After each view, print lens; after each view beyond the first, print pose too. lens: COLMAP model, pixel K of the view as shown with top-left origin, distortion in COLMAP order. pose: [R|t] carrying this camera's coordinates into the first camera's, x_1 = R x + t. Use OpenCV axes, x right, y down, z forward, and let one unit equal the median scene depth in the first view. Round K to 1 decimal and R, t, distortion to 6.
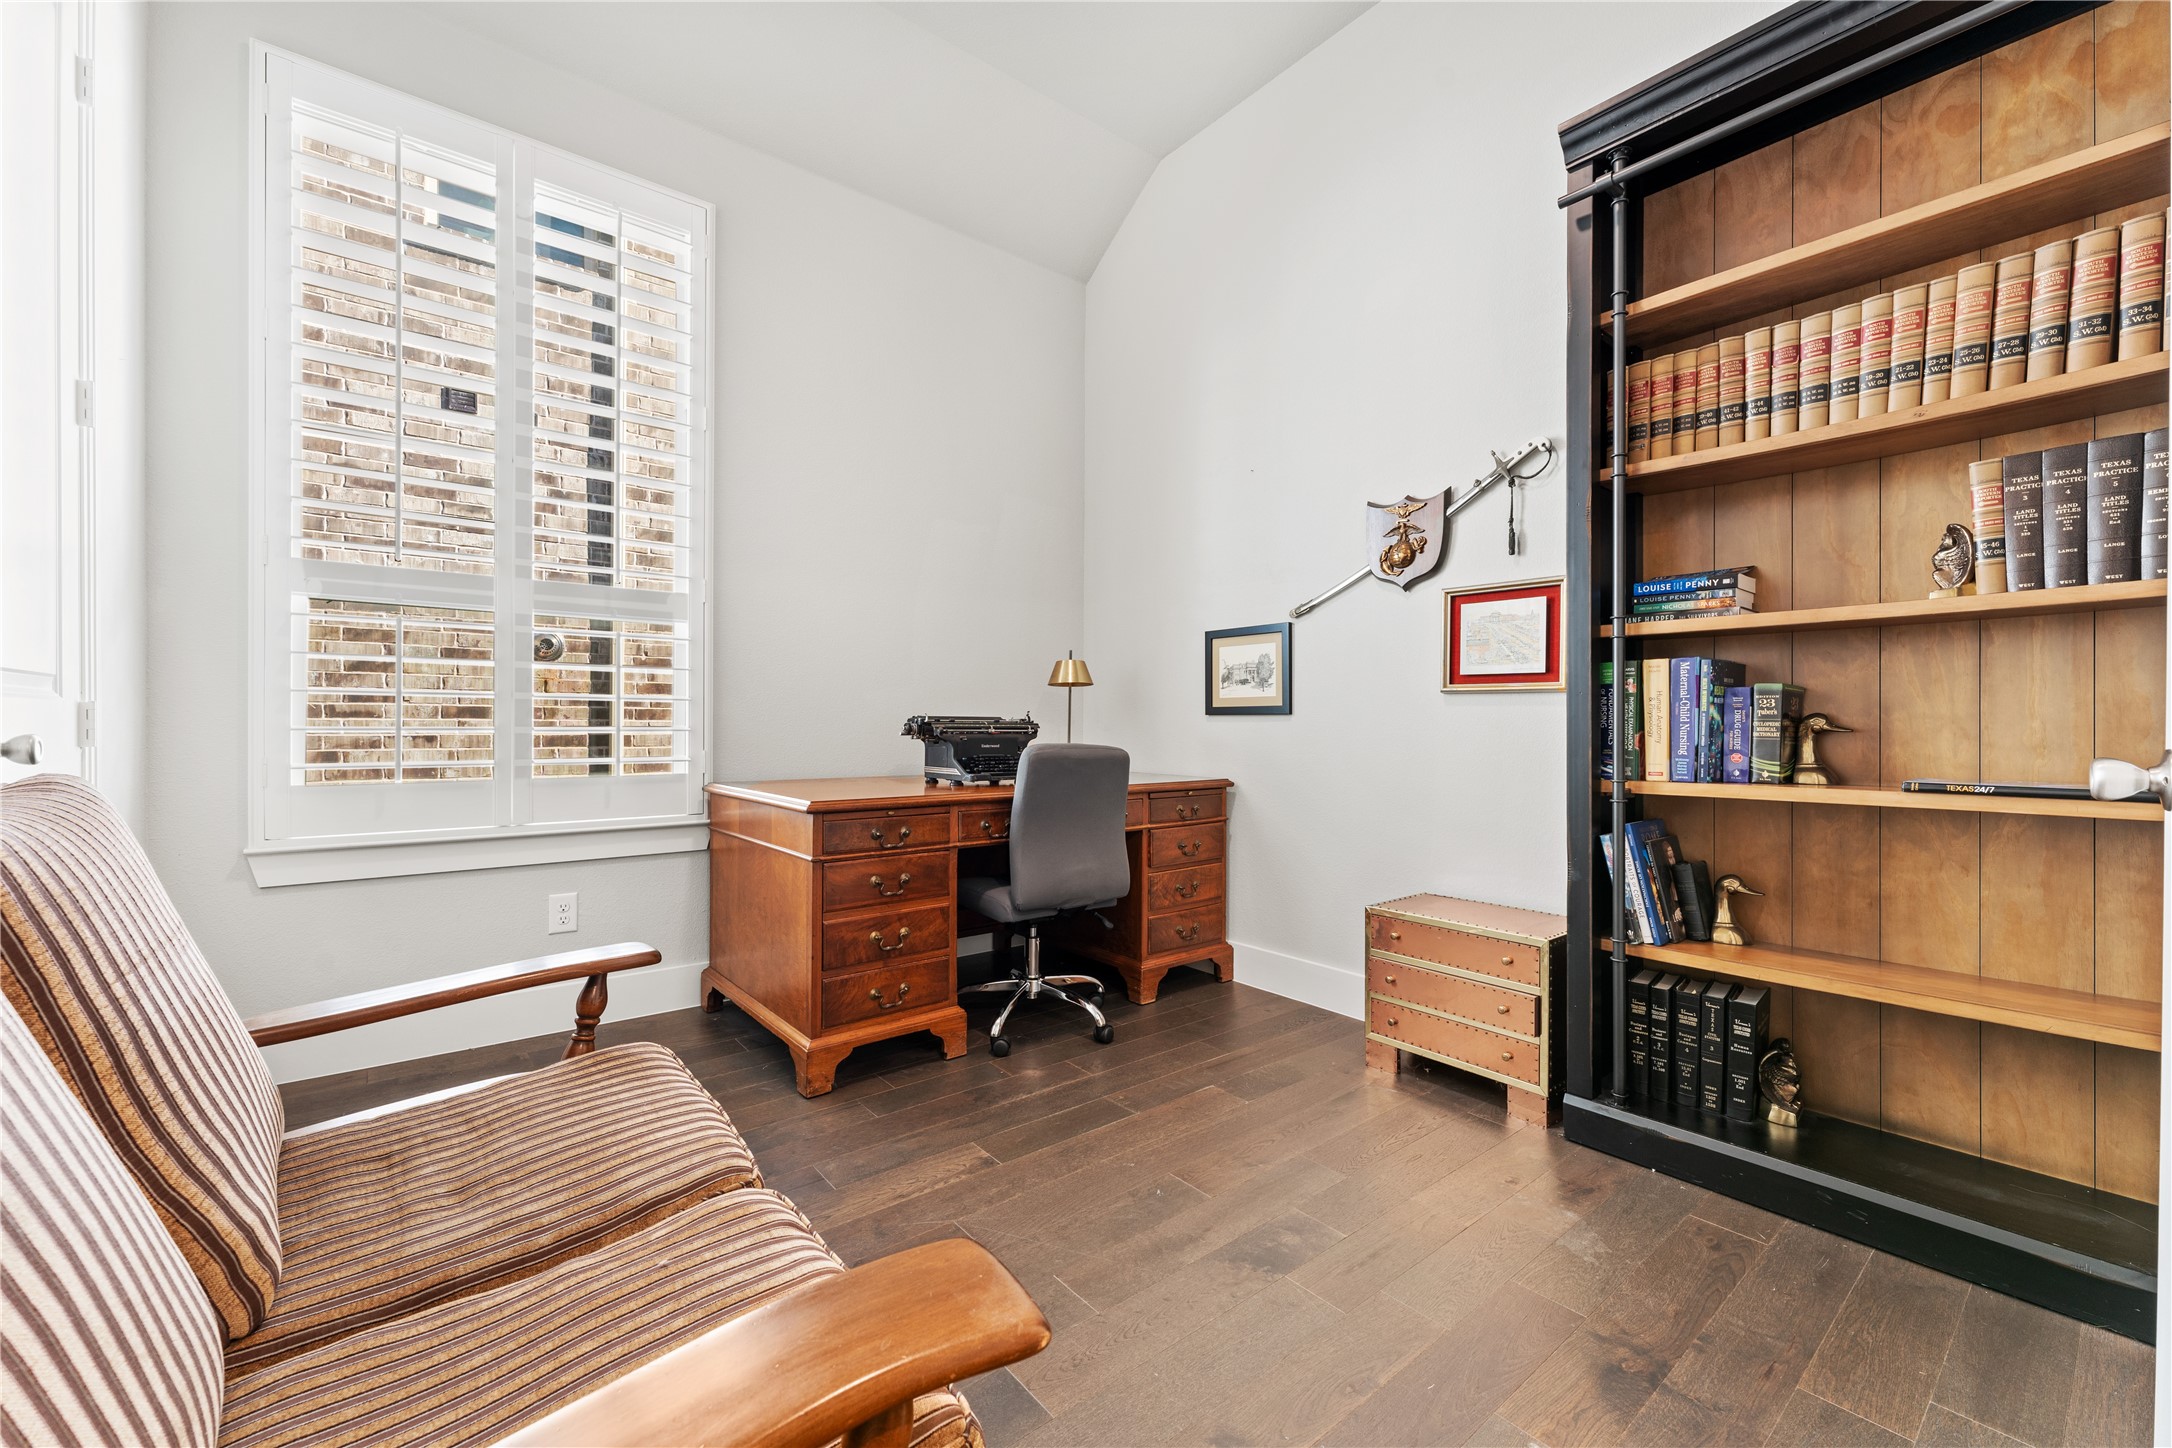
lens RADIAL K [[865.7, 0, 1079.8], [0, 865.7, 721.0], [0, 0, 1]] dist [-0.000507, 0.000331]
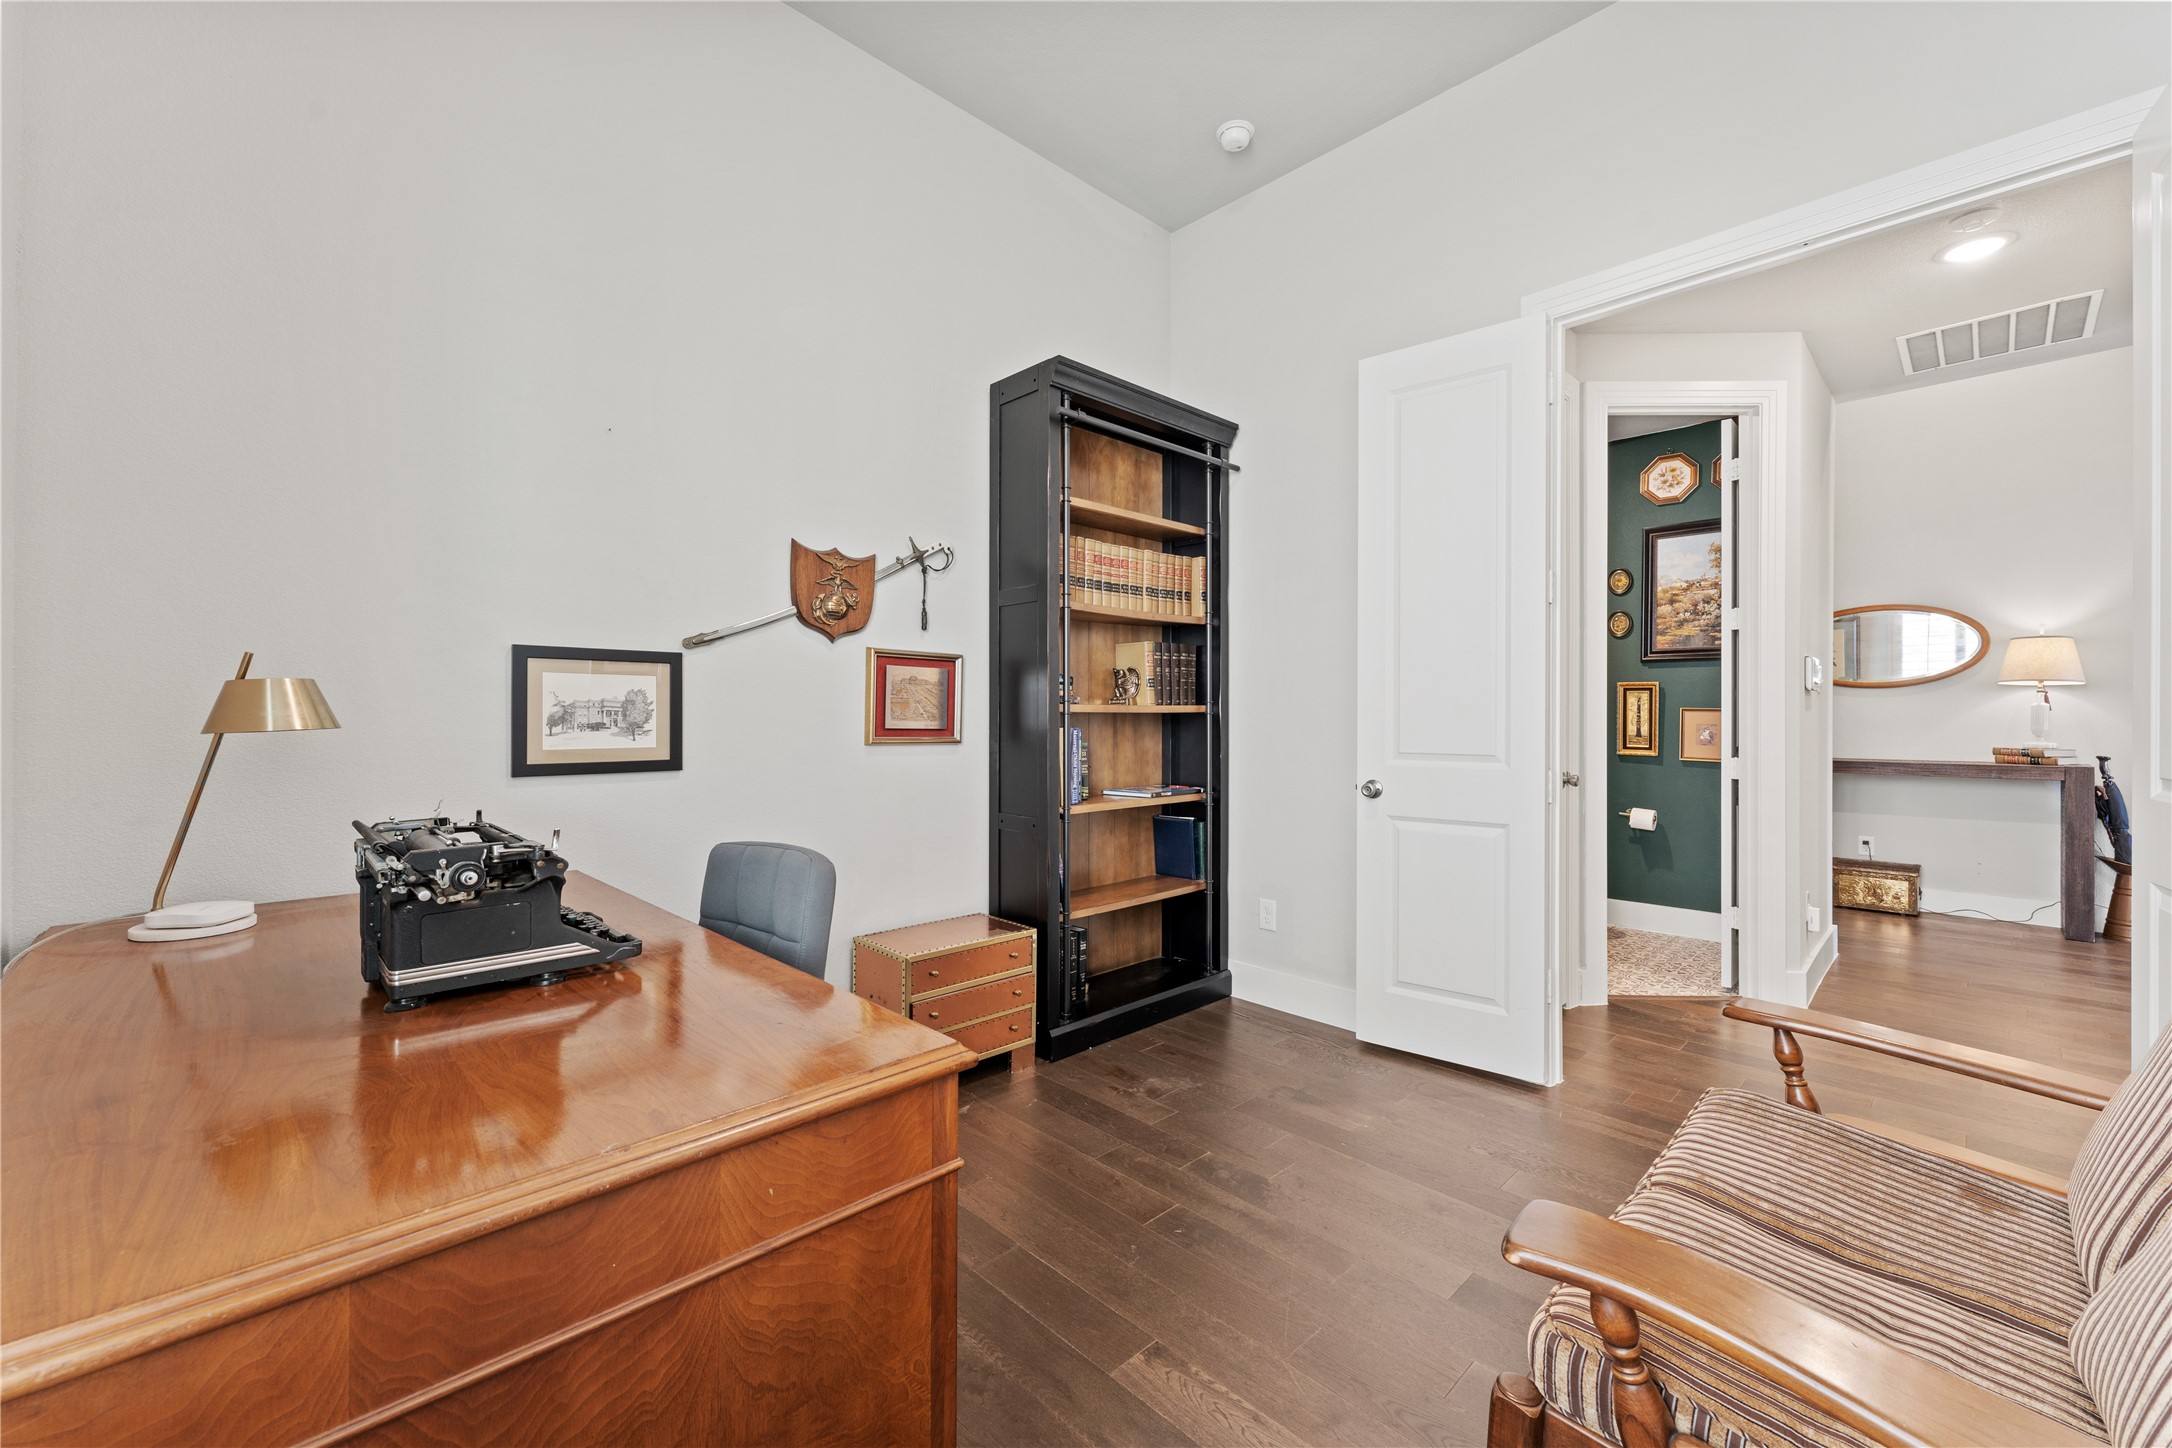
lens RADIAL K [[863.0, 0, 1087.0], [0, 863.0, 717.7], [0, 0, 1]] dist [-0.001359, 0.000064]
pose [[-0.093623, 0.000425, 0.995608, -0.645129], [-0.003021, 0.999995, -0.000711, -0.063371], [-0.995603, -0.003074, -0.093622, 0.803732]]
